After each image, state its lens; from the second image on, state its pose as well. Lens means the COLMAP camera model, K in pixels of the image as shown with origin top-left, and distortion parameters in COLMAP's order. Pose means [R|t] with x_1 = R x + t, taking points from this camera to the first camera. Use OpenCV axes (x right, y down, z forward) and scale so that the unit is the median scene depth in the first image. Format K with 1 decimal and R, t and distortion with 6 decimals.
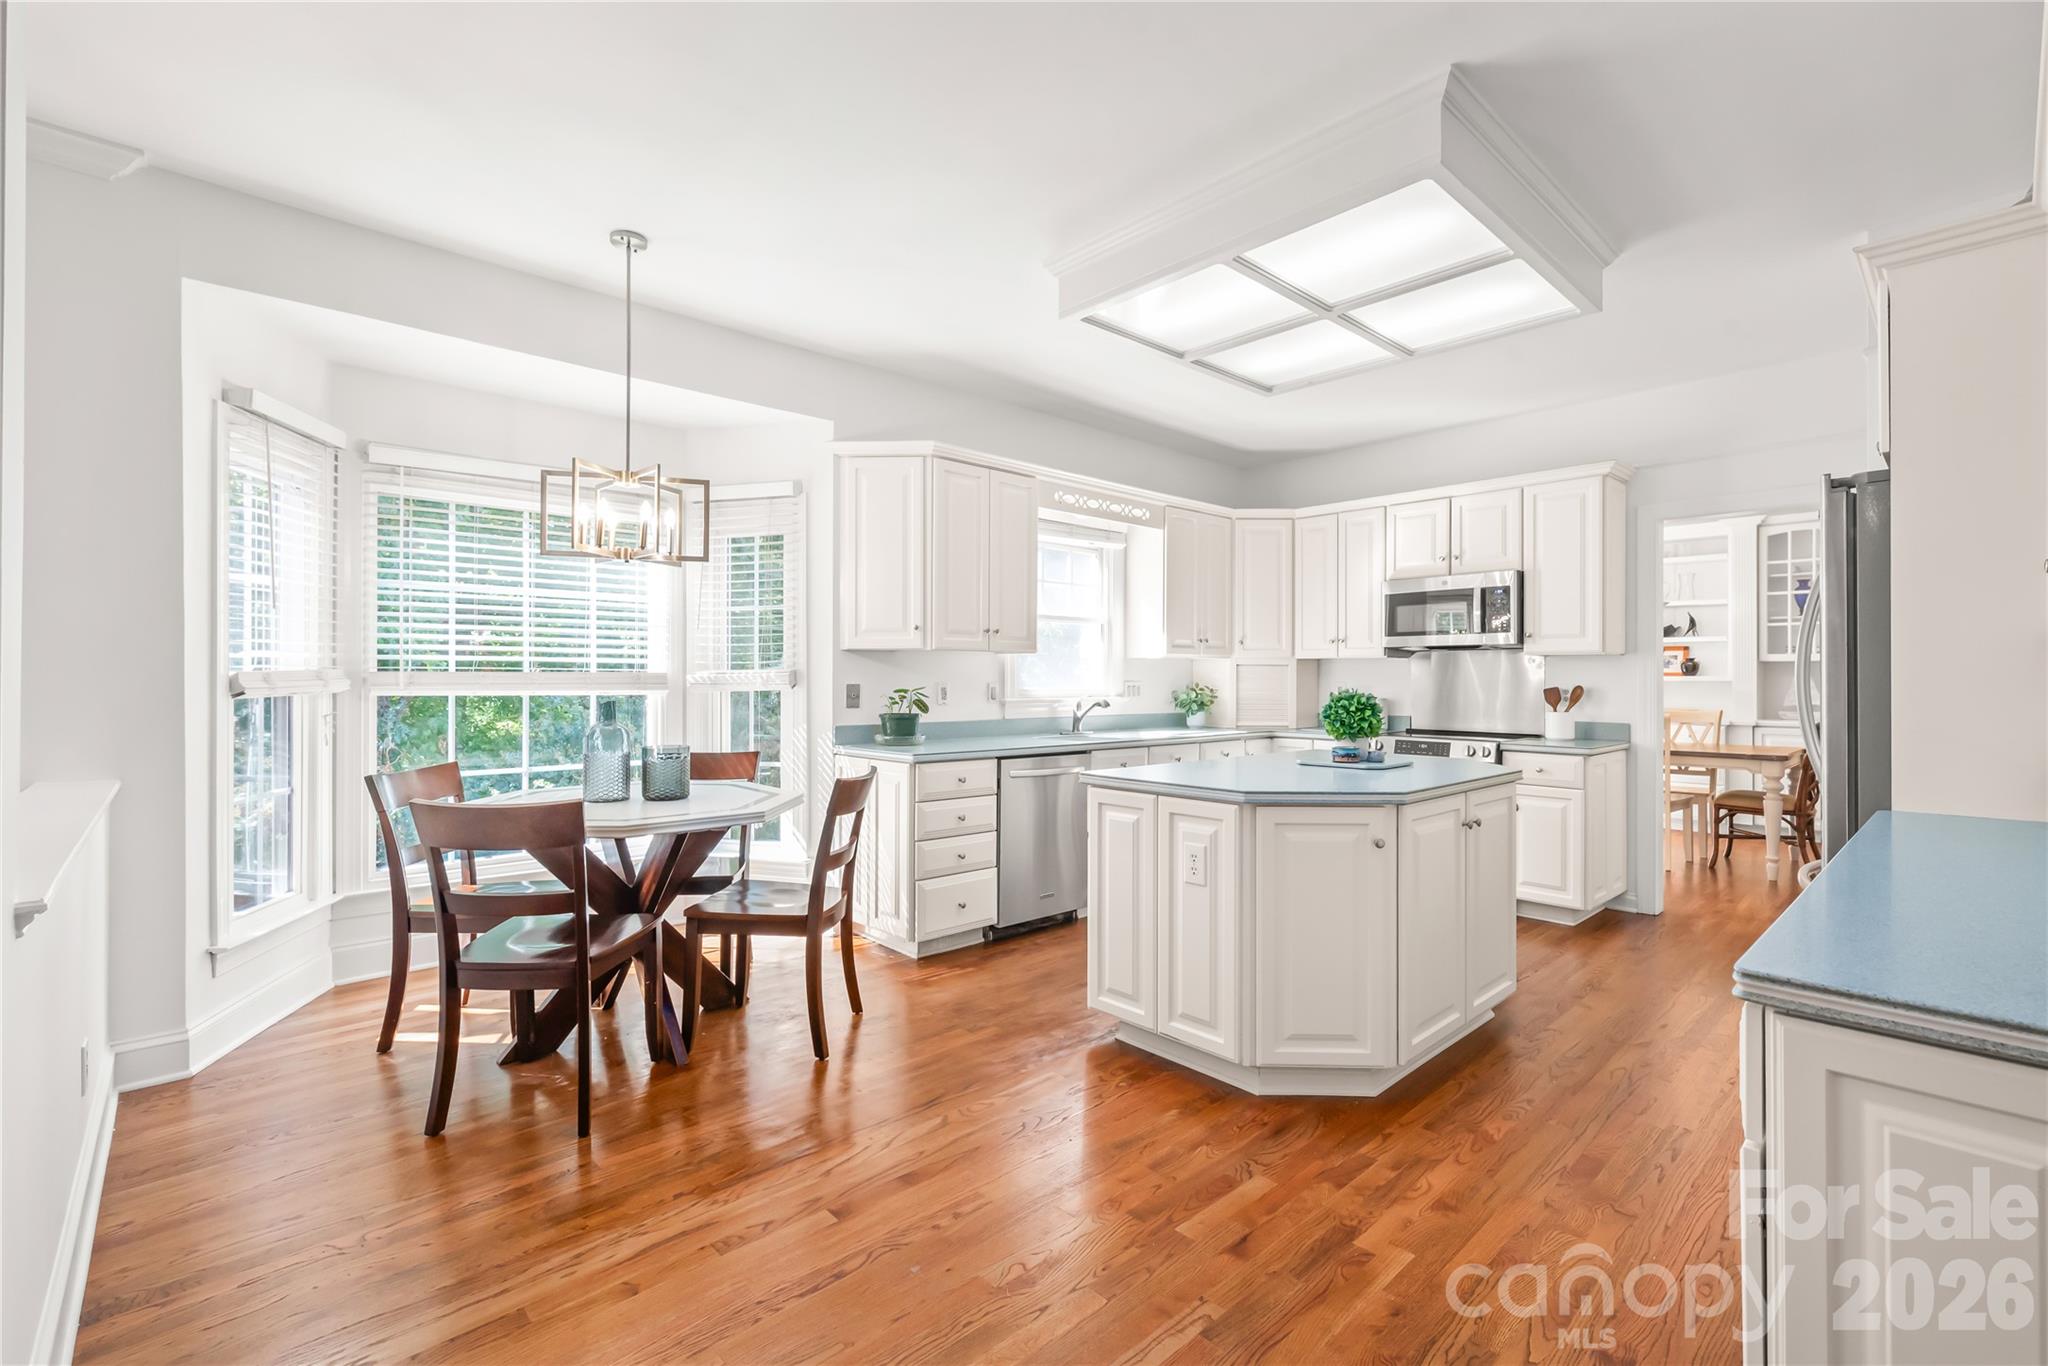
lens RADIAL K [[900.3, 0, 1026.6], [0, 900.3, 675.7], [0, 0, 1]] dist [-0.000603, -0.000076]
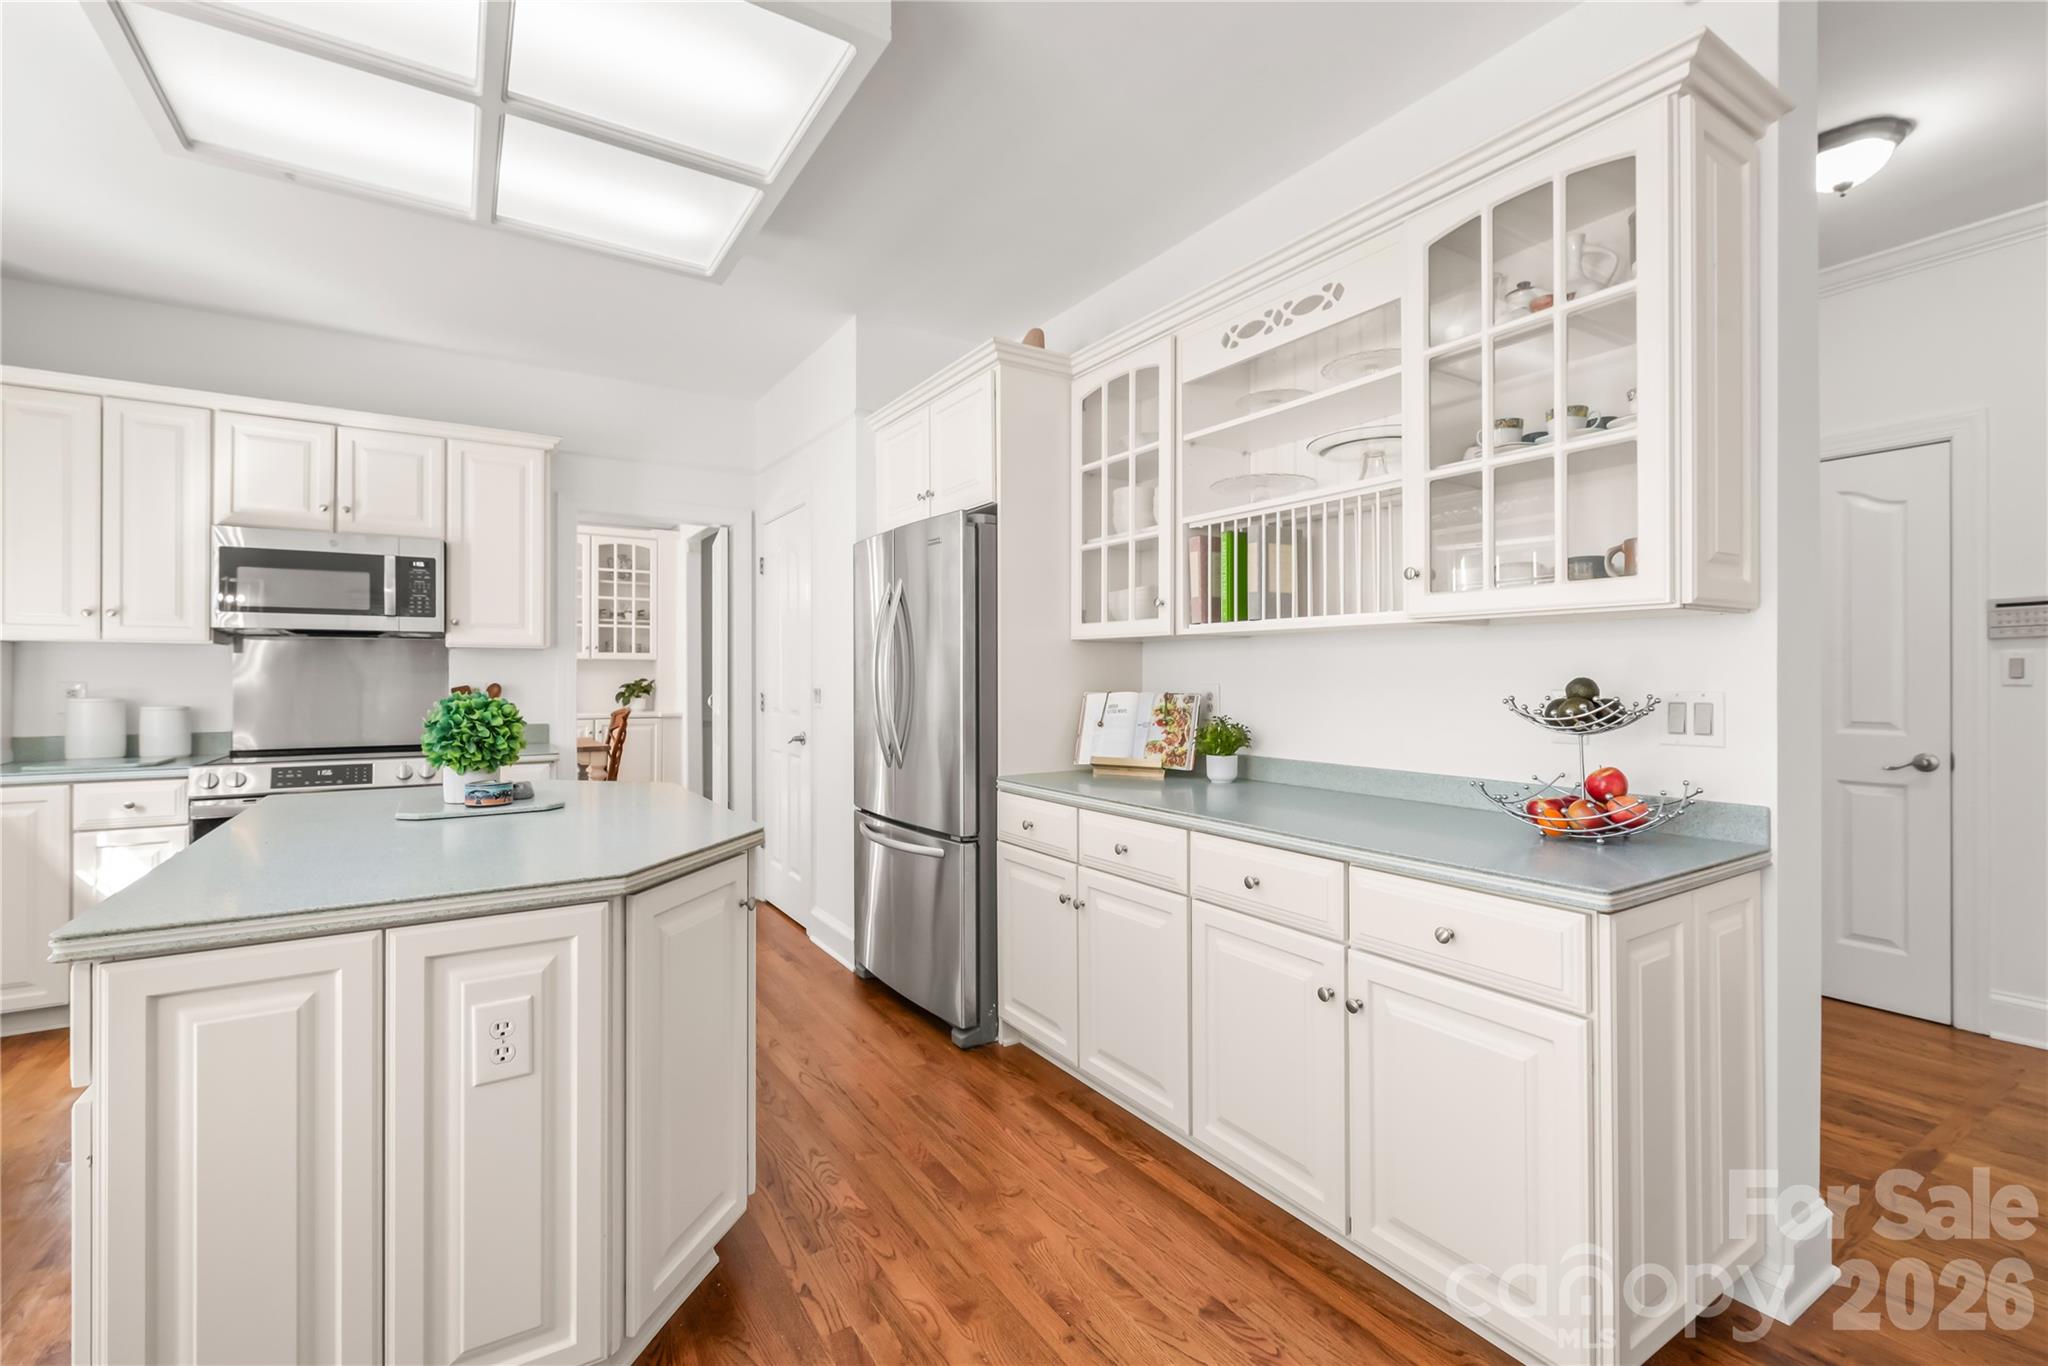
lens RADIAL K [[887.5, 0, 1025.3], [0, 887.5, 670.8], [0, 0, 1]] dist [0.001223, 0.000163]
pose [[0.169273, 0.002025, 0.985567, -0.245111], [-0.002236, 0.999996, -0.001671, -0.001208], [-0.985567, -0.001921, 0.169277, 0.583861]]
